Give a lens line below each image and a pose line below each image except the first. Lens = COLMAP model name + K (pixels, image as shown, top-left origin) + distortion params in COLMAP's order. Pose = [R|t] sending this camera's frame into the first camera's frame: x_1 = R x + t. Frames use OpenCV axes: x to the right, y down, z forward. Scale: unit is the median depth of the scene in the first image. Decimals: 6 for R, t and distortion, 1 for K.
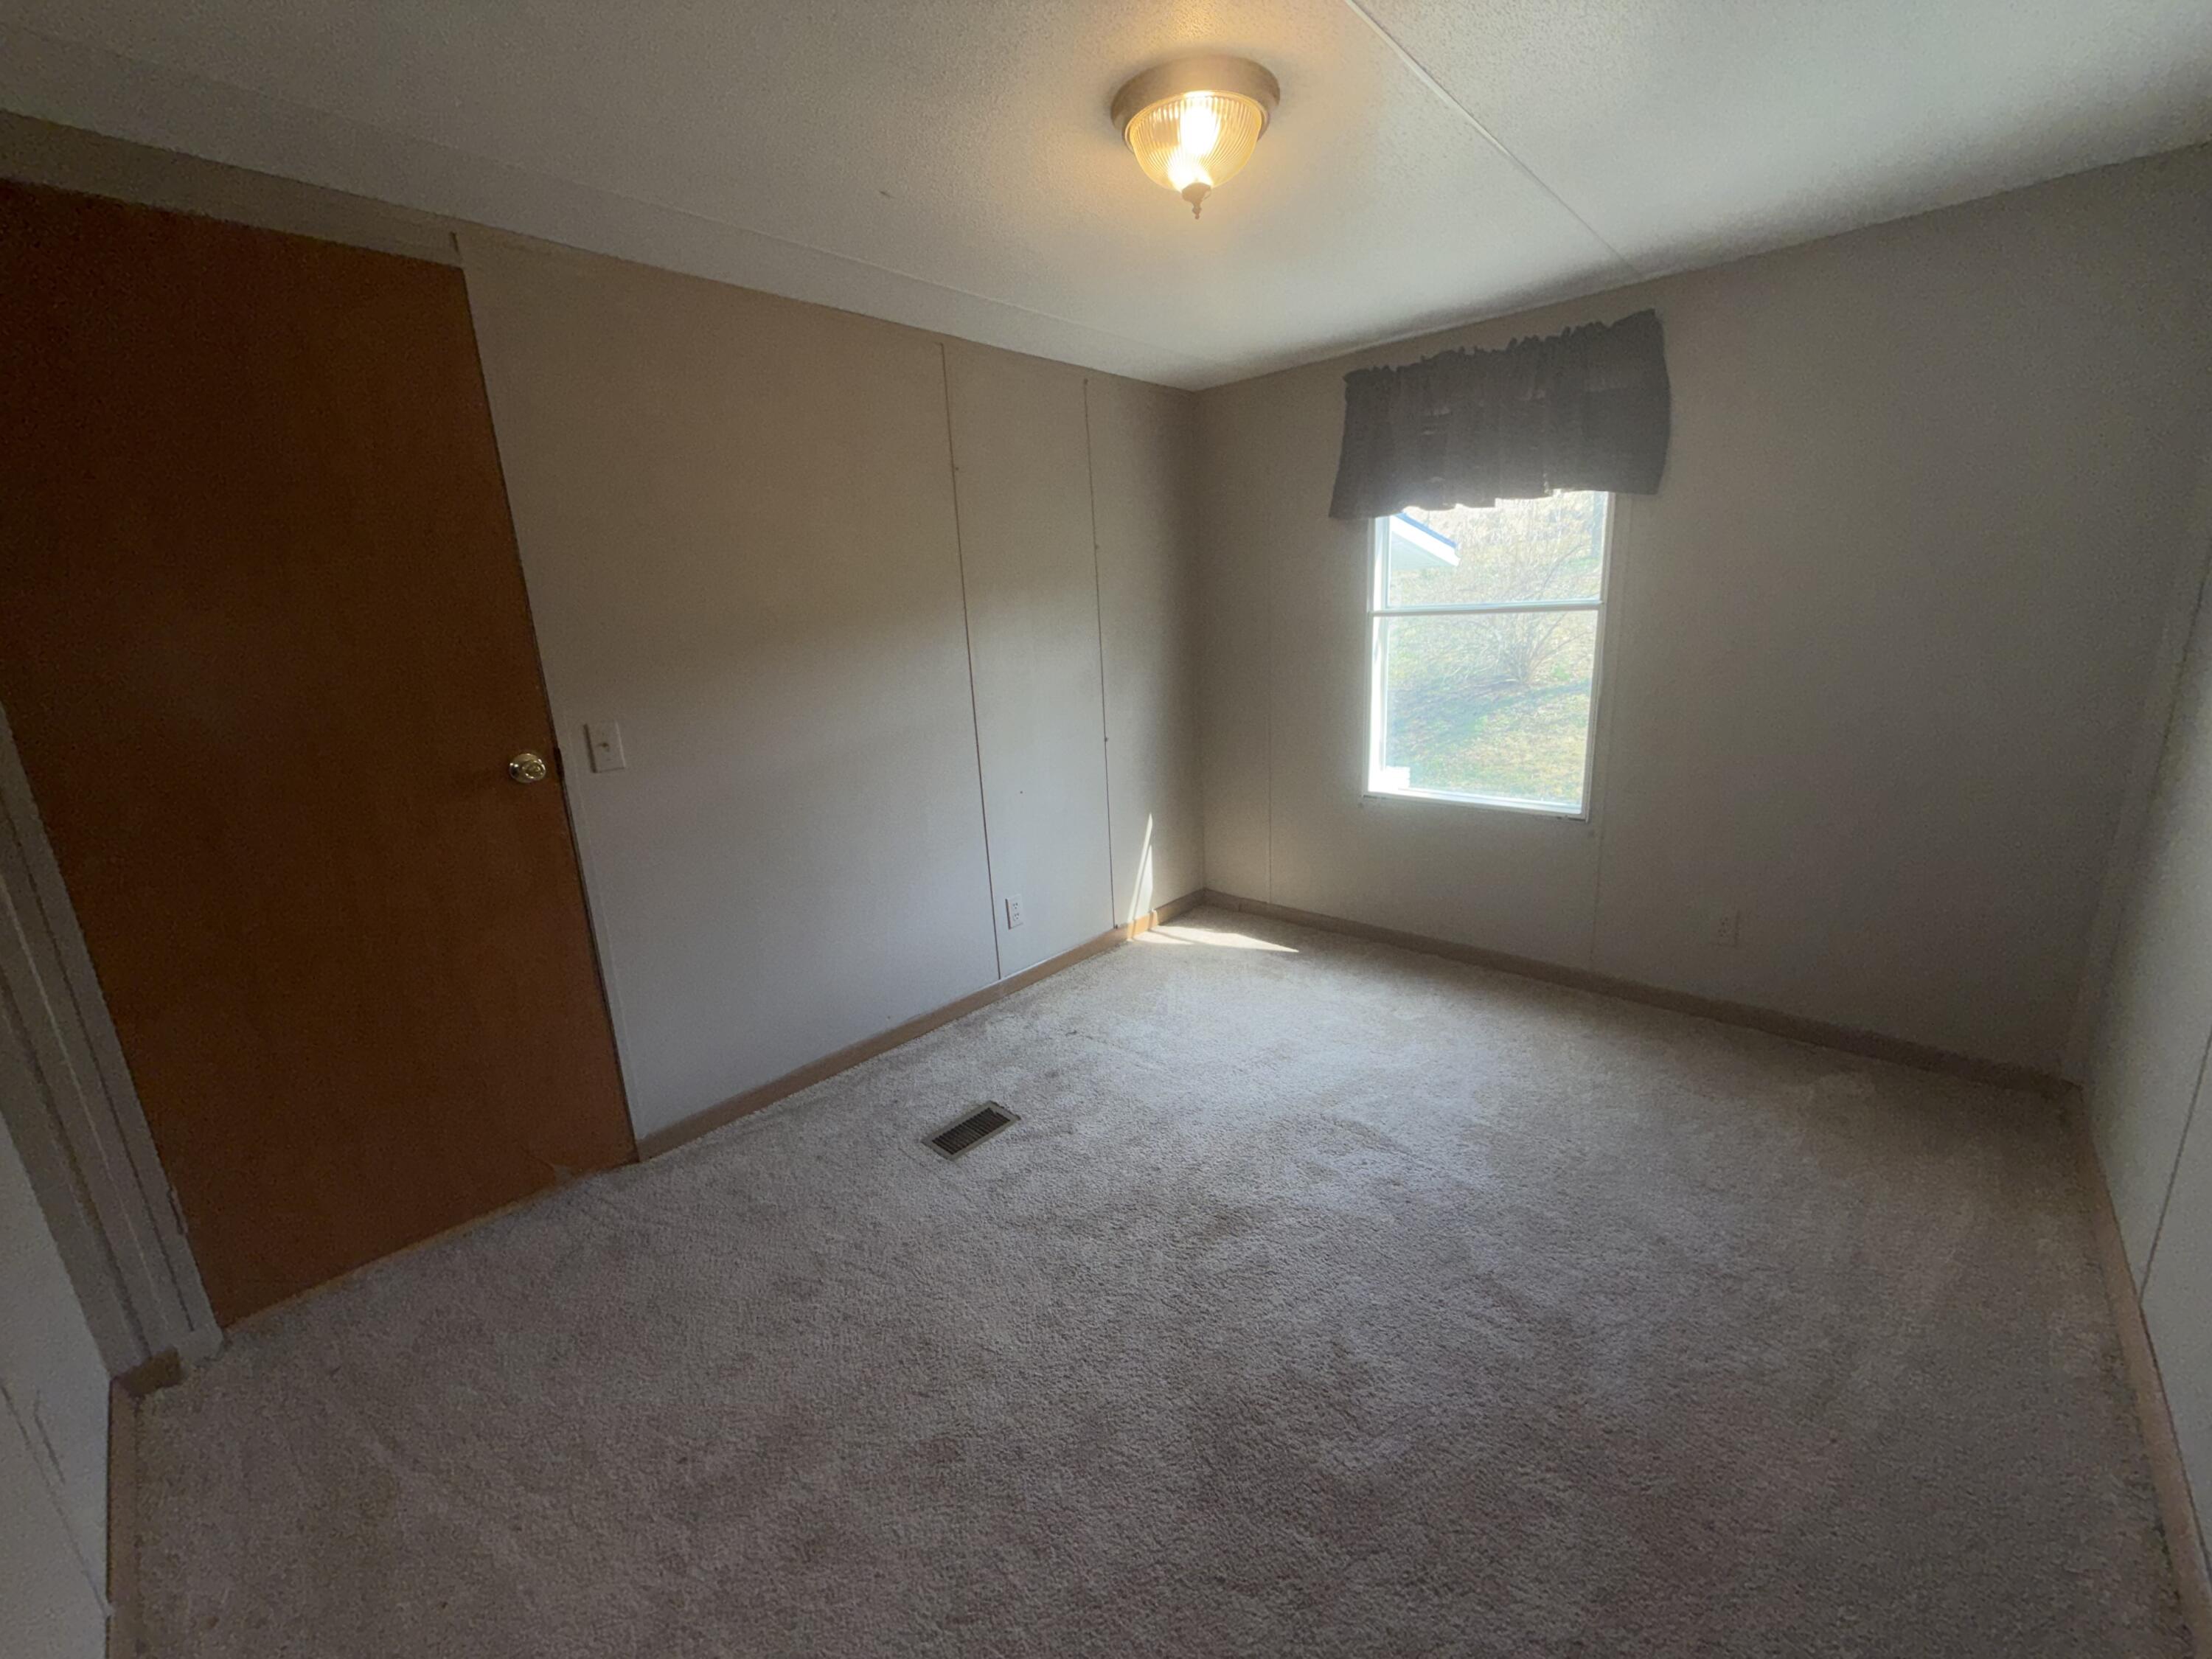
lens RADIAL K [[875.3, 0, 1102.5], [0, 875.3, 833.1], [0, 0, 1]] dist [-0.001787, 0.000443]
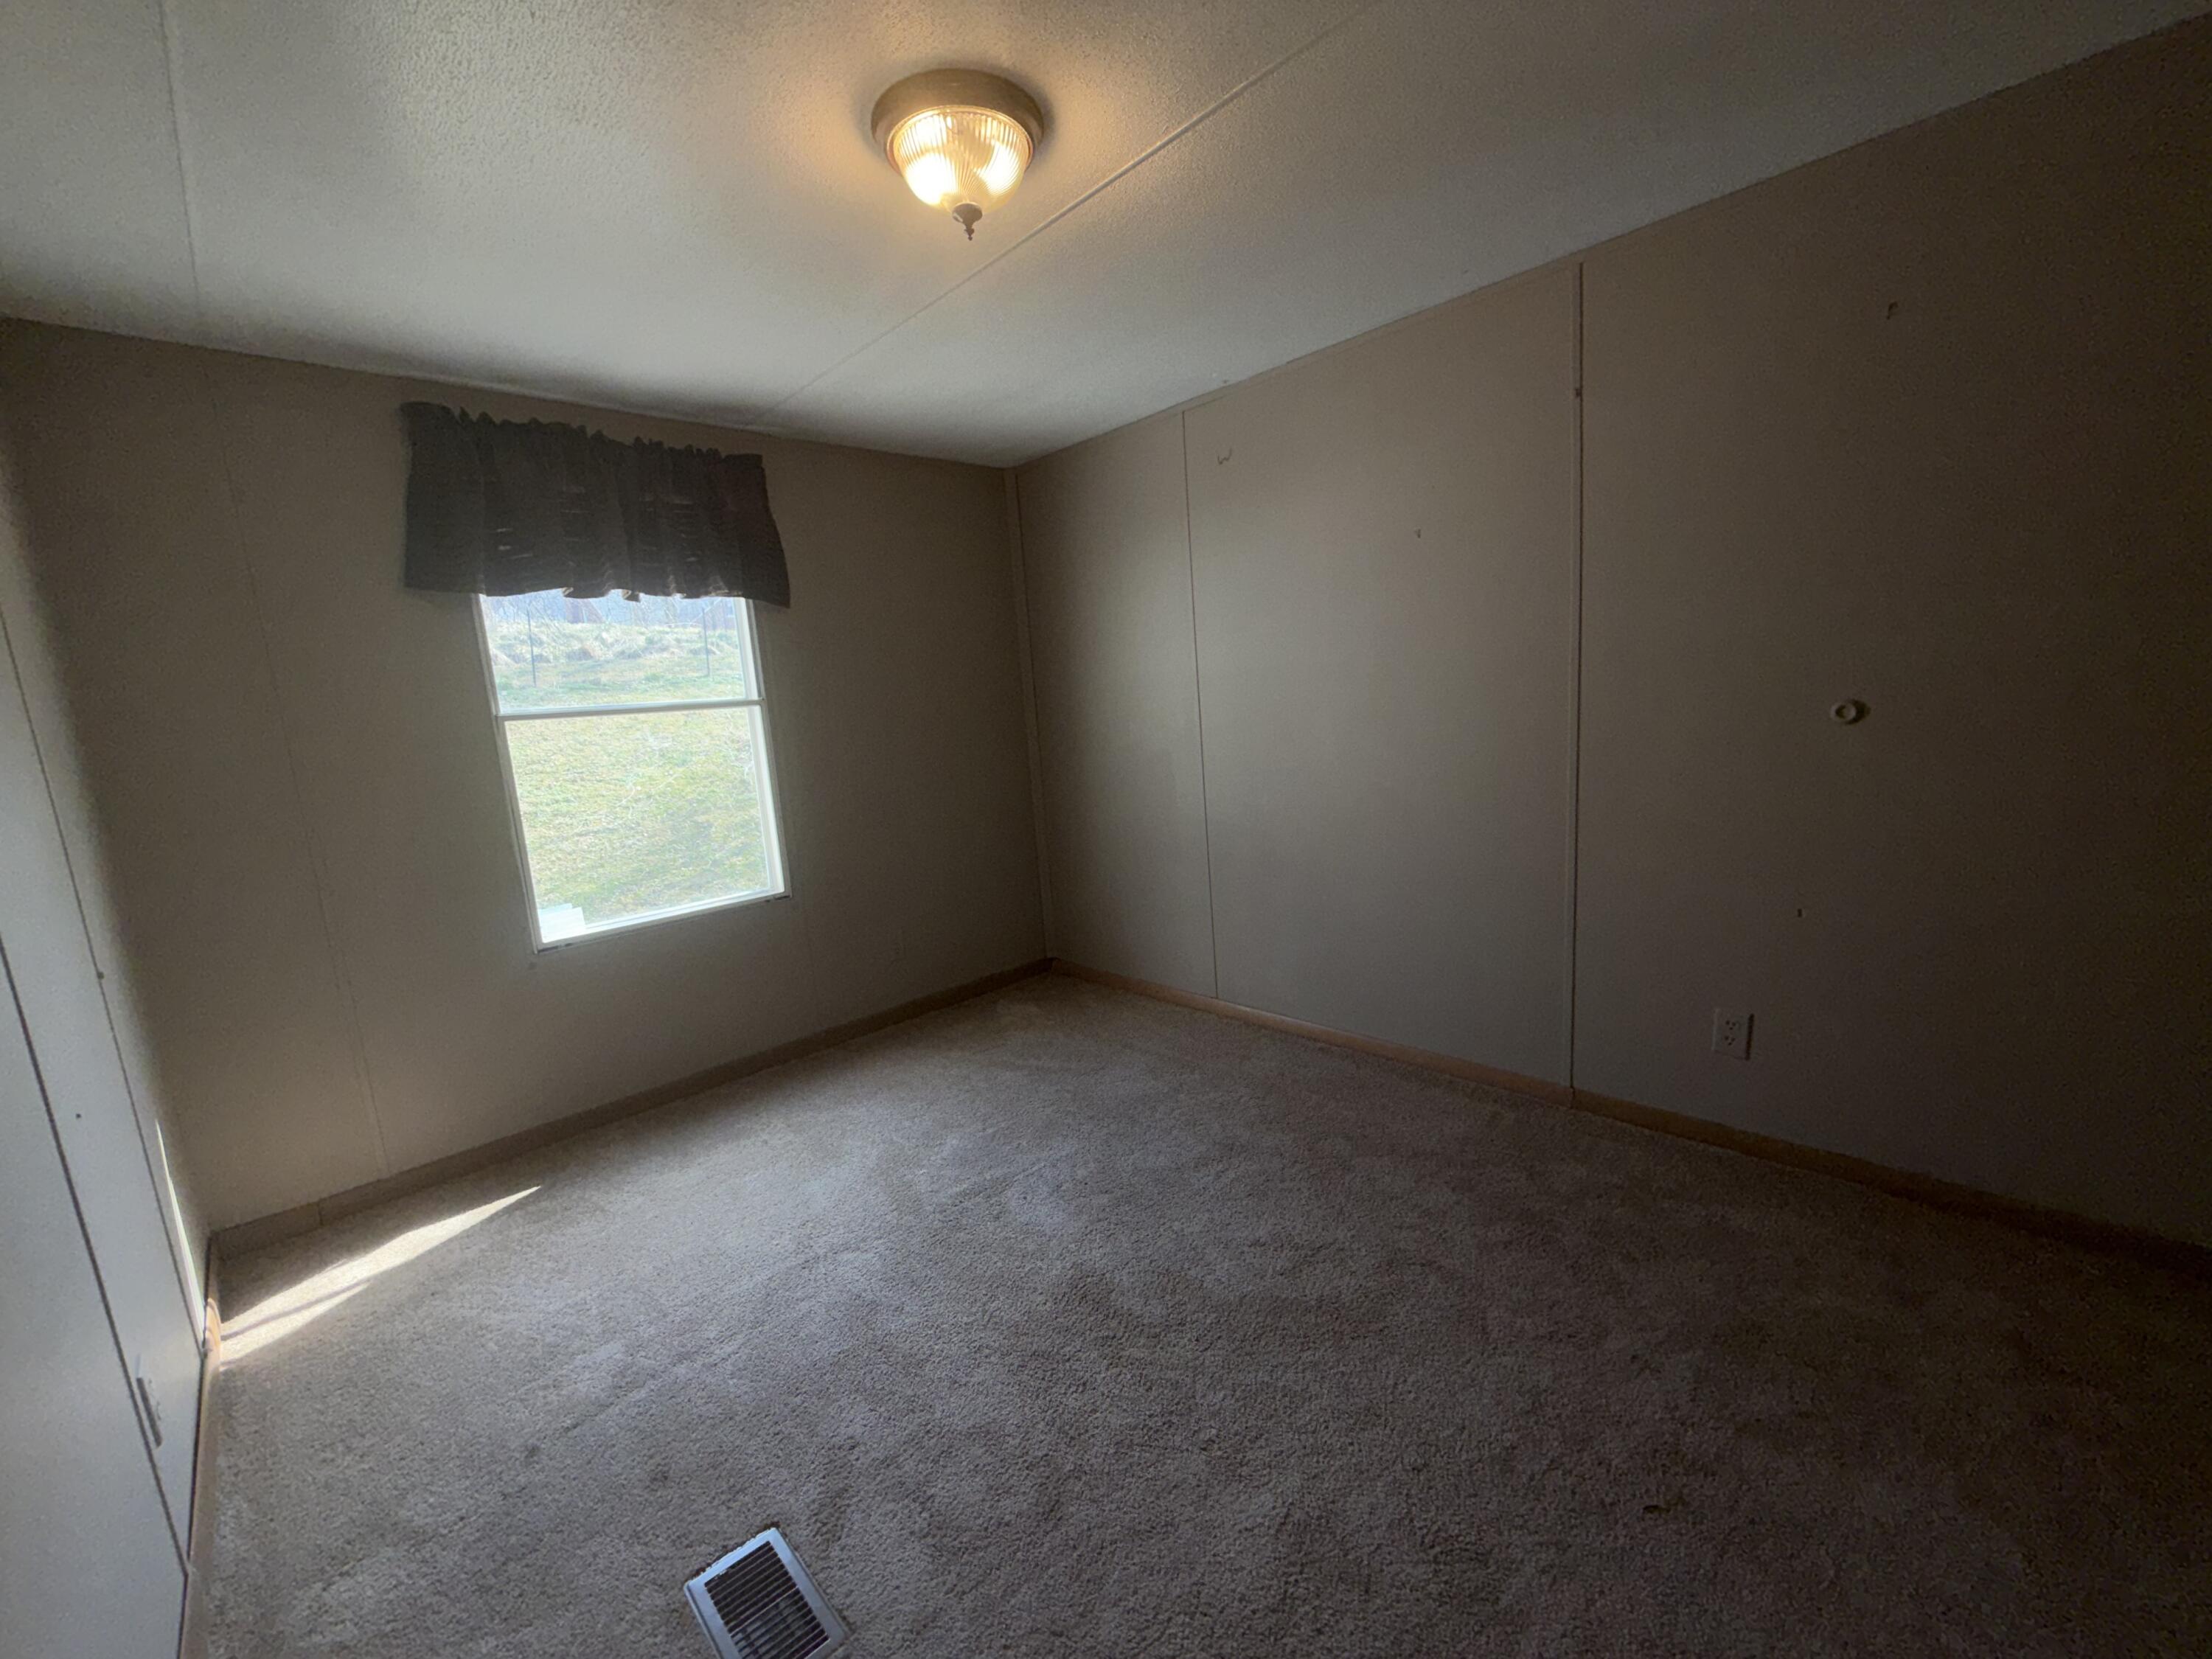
lens RADIAL K [[875.3, 0, 1100.4], [0, 875.3, 830.0], [0, 0, 1]] dist [-0.001787, 0.000443]
pose [[0.075560, -0.110315, 0.991020, -0.476789], [0.315042, 0.945595, 0.081238, -0.058424], [-0.946065, 0.306074, 0.106203, 0.498022]]
